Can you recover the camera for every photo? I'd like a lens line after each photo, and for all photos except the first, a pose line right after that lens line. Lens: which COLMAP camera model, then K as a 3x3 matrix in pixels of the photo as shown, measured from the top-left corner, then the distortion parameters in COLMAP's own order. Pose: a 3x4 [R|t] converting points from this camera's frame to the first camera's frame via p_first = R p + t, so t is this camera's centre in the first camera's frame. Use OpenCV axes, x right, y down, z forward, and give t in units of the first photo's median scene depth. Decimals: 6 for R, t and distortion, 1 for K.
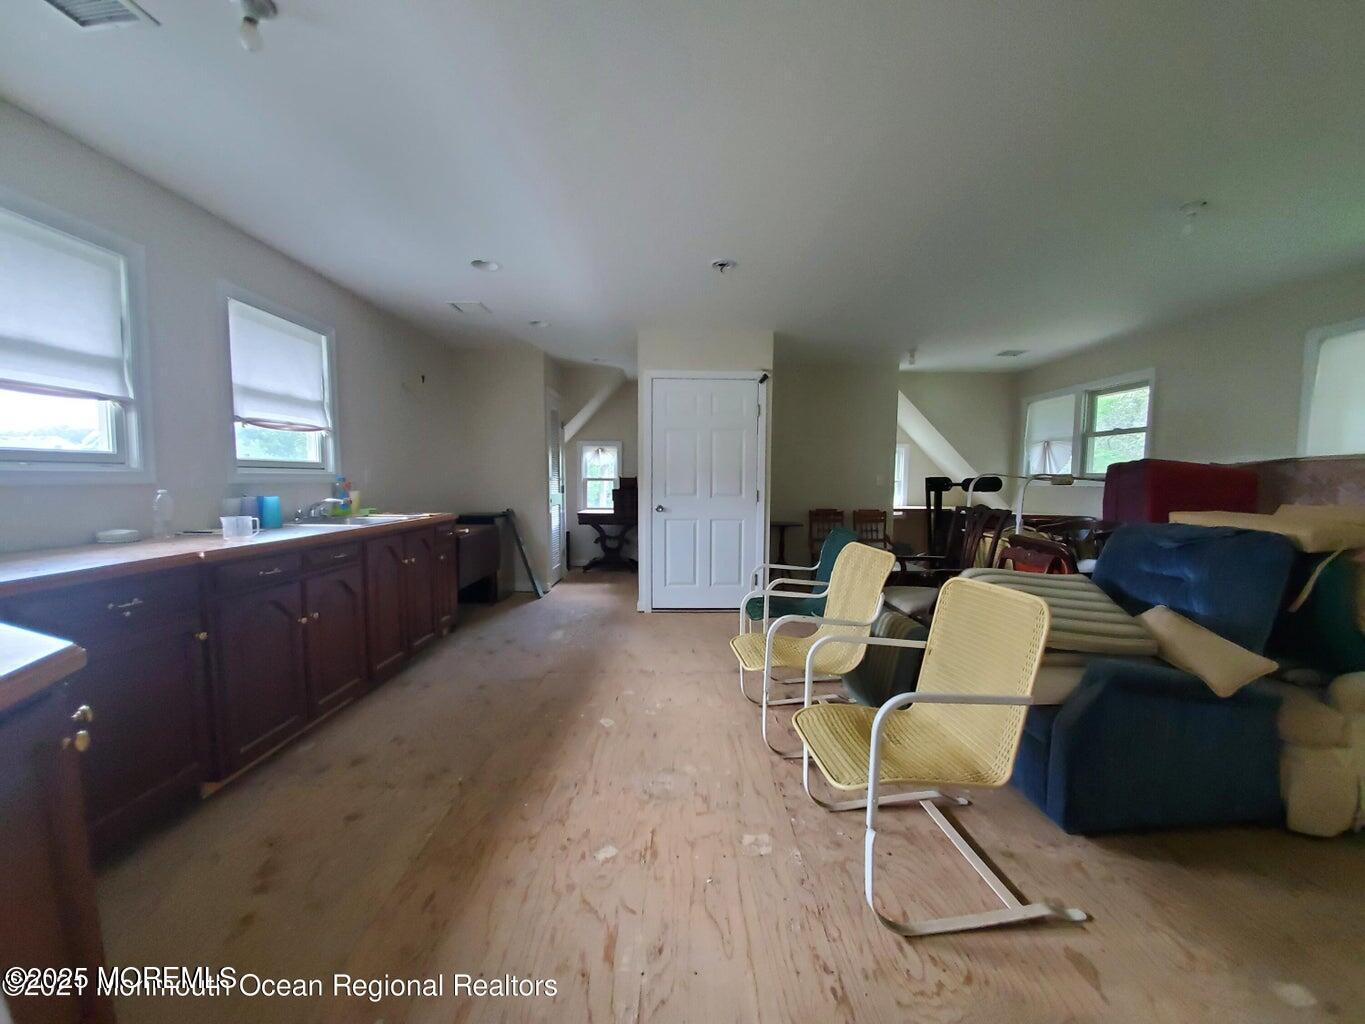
lens RADIAL K [[538.3, 0, 702.5], [0, 538.3, 528.0], [0, 0, 1]] dist [0.000263, -0.008426]
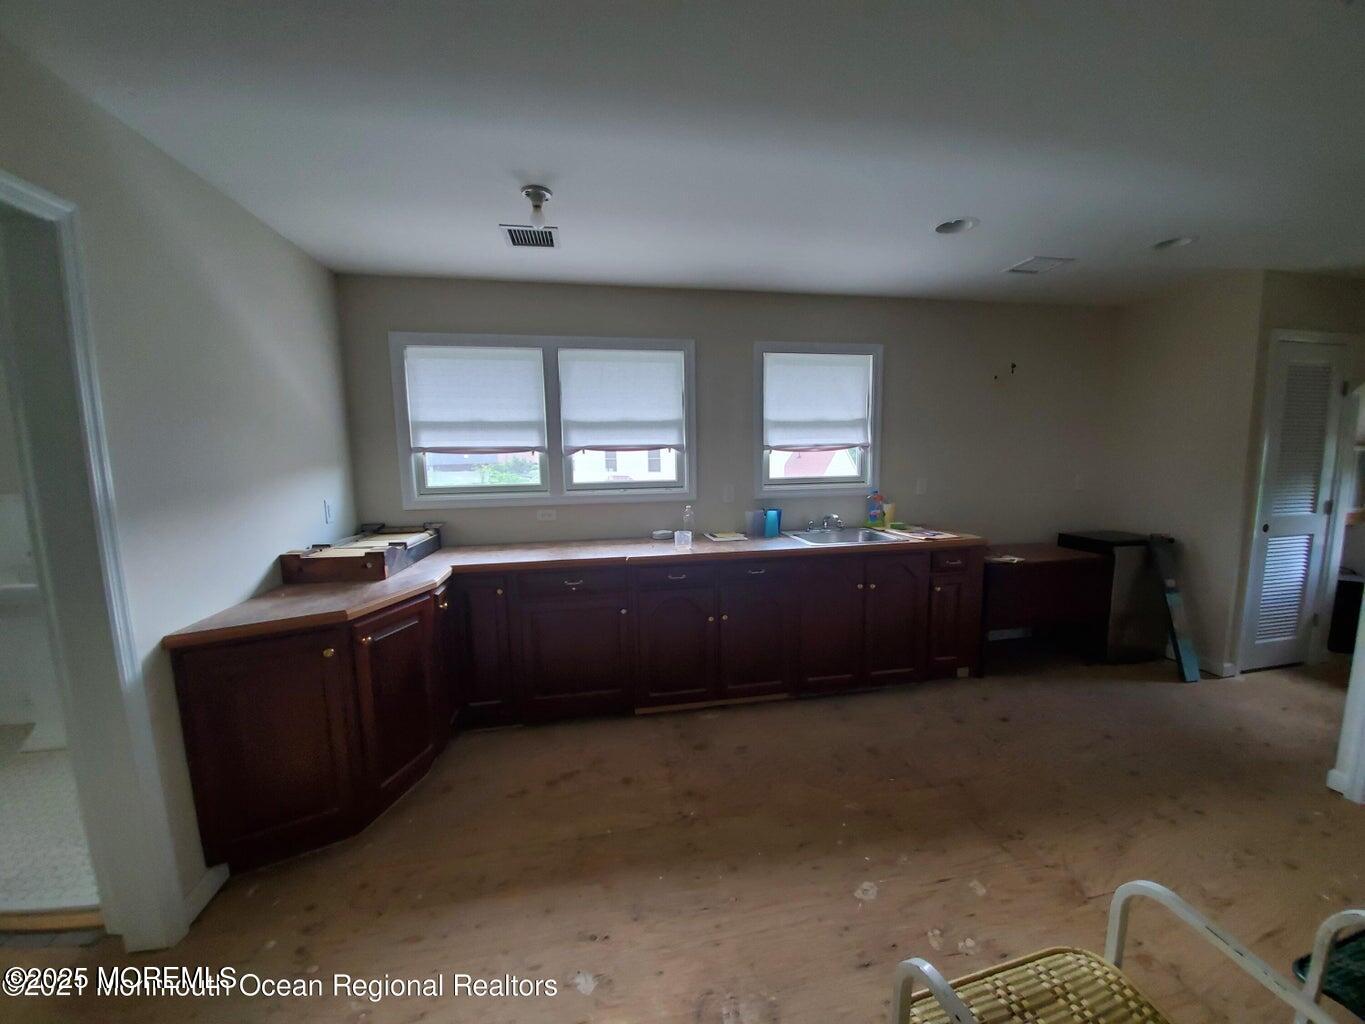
lens RADIAL K [[538.3, 0, 695.2], [0, 538.3, 527.1], [0, 0, 1]] dist [0.000263, -0.008426]
pose [[0.164245, 0.123156, -0.978701, 0.377948], [-0.070271, 0.991115, 0.112926, -0.148115], [0.983913, 0.050227, 0.171441, 0.616603]]
